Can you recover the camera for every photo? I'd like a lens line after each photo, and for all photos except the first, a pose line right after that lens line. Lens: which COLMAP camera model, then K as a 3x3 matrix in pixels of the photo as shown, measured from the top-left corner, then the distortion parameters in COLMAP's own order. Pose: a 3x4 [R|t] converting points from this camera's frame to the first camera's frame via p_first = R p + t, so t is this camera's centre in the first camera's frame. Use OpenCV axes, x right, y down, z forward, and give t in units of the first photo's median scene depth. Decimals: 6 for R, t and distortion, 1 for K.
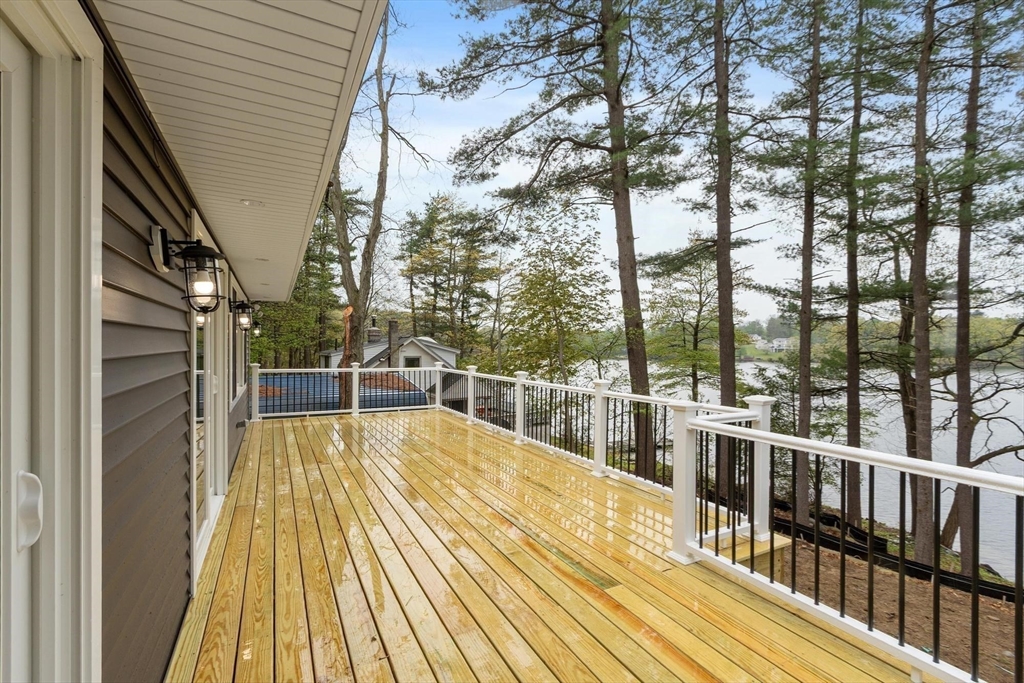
lens RADIAL K [[451.3, 0, 510.5], [0, 451.3, 346.6], [0, 0, 1]] dist [0.003319, -0.000674]
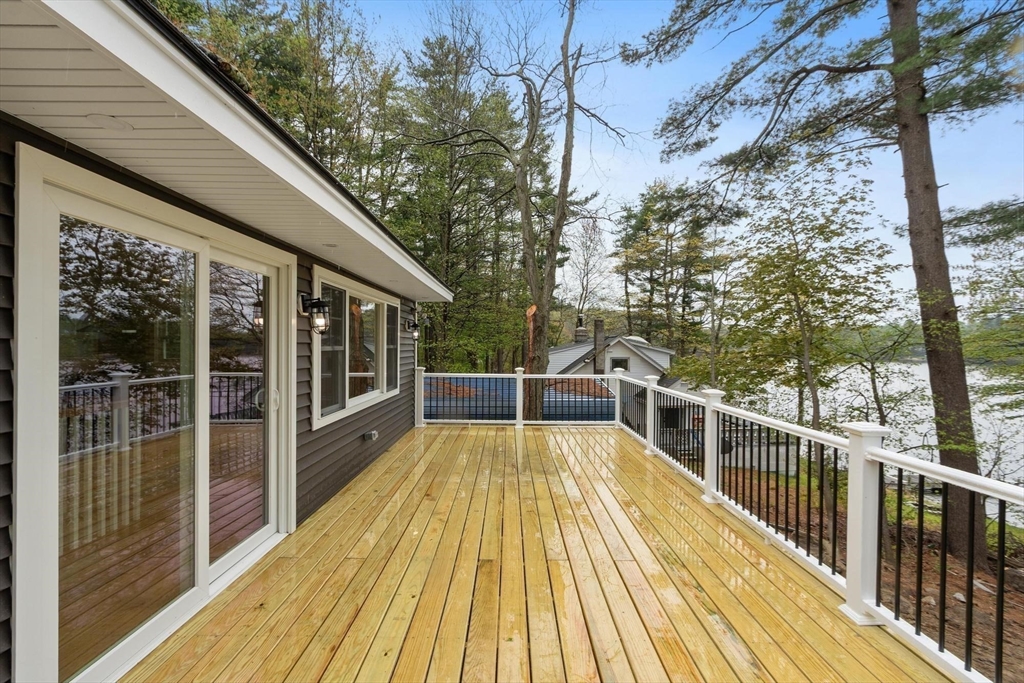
lens RADIAL K [[451.3, 0, 508.3], [0, 451.3, 343.6], [0, 0, 1]] dist [0.003319, -0.000674]
pose [[0.882131, -0.004374, -0.470985, 0.023425], [0.001885, 0.999982, -0.005757, -0.002801], [0.471001, 0.004191, 0.882123, 0.097145]]
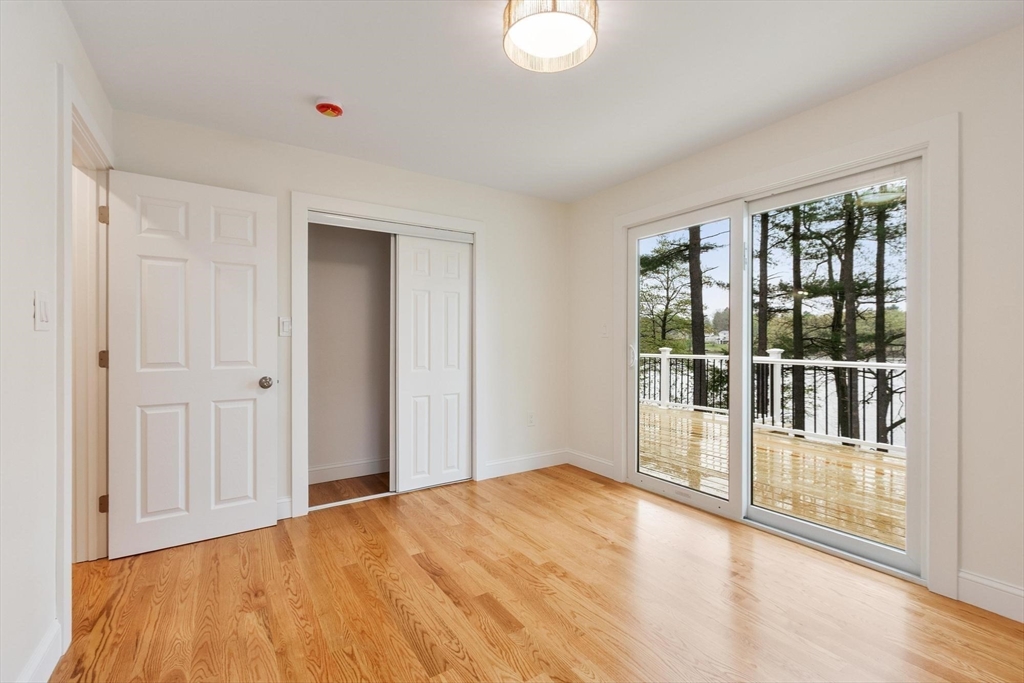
lens RADIAL K [[451.3, 0, 509.9], [0, 451.3, 341.2], [0, 0, 1]] dist [0.003319, -0.000674]
pose [[0.995527, -0.007226, 0.094201, -0.124398], [0.007089, 0.999973, 0.001785, 0.011086], [-0.094212, -0.001109, 0.995552, -0.133760]]
